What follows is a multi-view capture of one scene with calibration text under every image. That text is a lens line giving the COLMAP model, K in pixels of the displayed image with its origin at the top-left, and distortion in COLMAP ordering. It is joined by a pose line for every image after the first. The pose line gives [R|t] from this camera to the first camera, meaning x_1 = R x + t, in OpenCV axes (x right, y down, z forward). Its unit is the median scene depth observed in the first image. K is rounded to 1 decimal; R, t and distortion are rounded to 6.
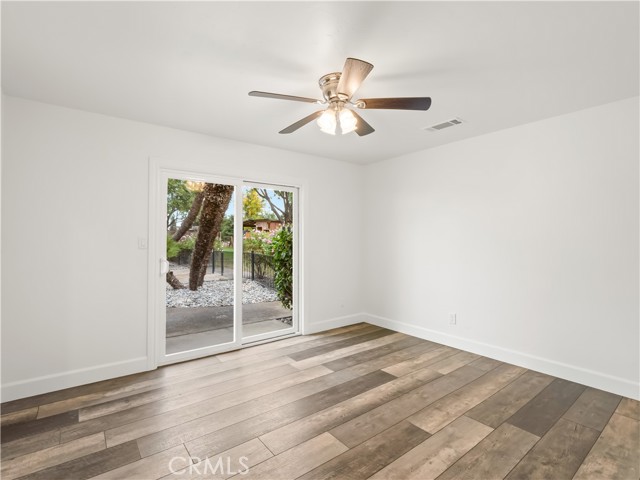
lens RADIAL K [[313.0, 0, 319.5], [0, 313.0, 239.5], [0, 0, 1]] dist [-0.009838, 0.000334]
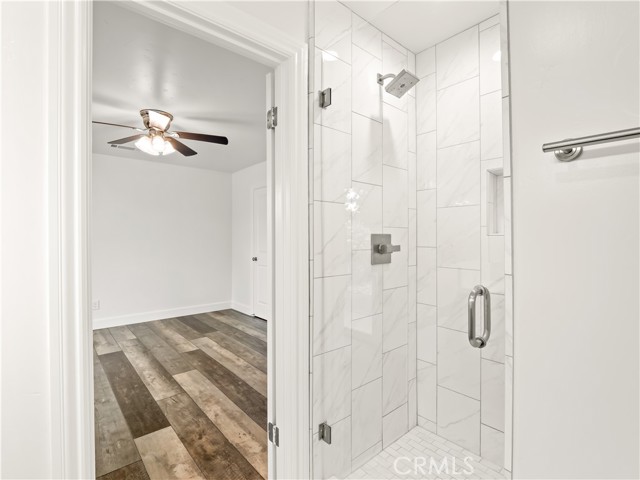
lens RADIAL K [[313.0, 0, 321.0], [0, 313.0, 237.0], [0, 0, 1]] dist [-0.009838, 0.000334]
pose [[-0.062066, -0.001867, 0.998070, -1.345578], [-0.003906, 0.999991, 0.001628, -0.004730], [-0.998064, -0.003797, -0.062073, 0.411181]]
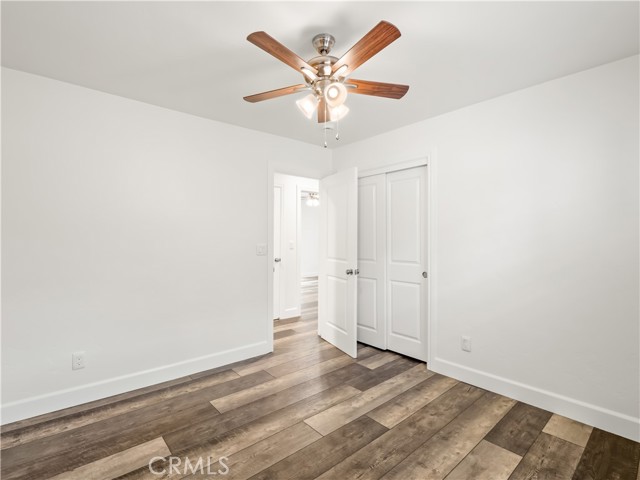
lens RADIAL K [[313.0, 0, 322.3], [0, 313.0, 239.8], [0, 0, 1]] dist [-0.009838, 0.000334]
pose [[0.998723, -0.004980, 0.050276, -0.644090], [0.004200, 0.999869, 0.015601, -0.036104], [-0.050347, -0.015370, 0.998613, -0.606294]]
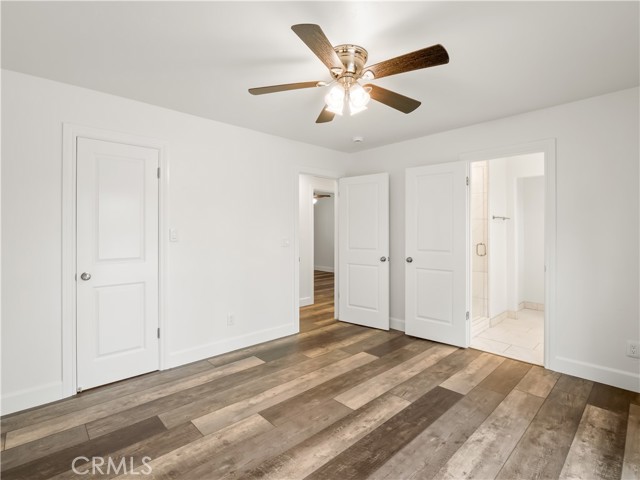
lens RADIAL K [[313.0, 0, 319.4], [0, 313.0, 236.4], [0, 0, 1]] dist [-0.009838, 0.000334]
pose [[-0.995621, 0.001608, -0.093464, 0.235715], [0.001038, 0.999981, 0.006151, 0.008615], [0.093472, 0.006027, -0.995604, 1.980303]]
